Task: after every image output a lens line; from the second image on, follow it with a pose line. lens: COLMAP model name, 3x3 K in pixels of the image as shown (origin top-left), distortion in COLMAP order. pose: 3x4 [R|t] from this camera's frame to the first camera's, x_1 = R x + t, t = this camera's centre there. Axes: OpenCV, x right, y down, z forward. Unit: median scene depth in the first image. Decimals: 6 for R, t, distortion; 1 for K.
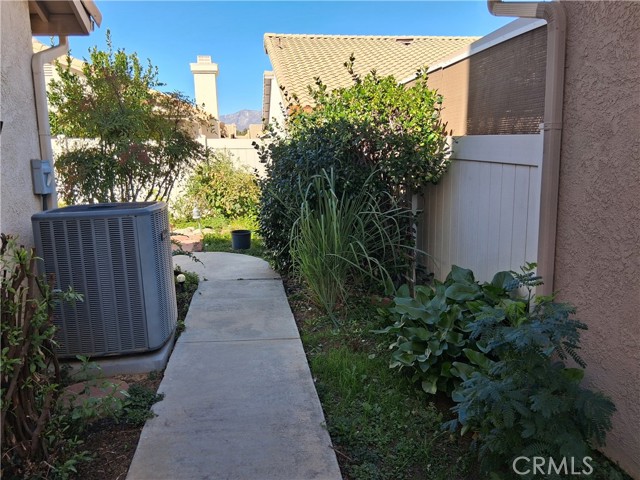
lens RADIAL K [[482.3, 0, 320.0], [0, 482.3, 240.0], [0, 0, 1]] dist [0.103429, -0.179480]
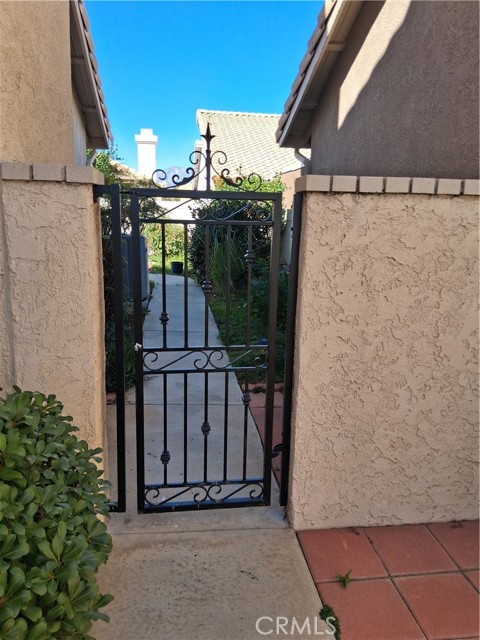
lens RADIAL K [[482.3, 0, 240.0], [0, 482.3, 320.0], [0, 0, 1]] dist [0.103429, -0.179480]
pose [[0.999016, 0.043533, -0.008508, 0.049654], [-0.043184, 0.998360, 0.037578, 0.082018], [0.010130, -0.037174, 0.999257, -0.460822]]
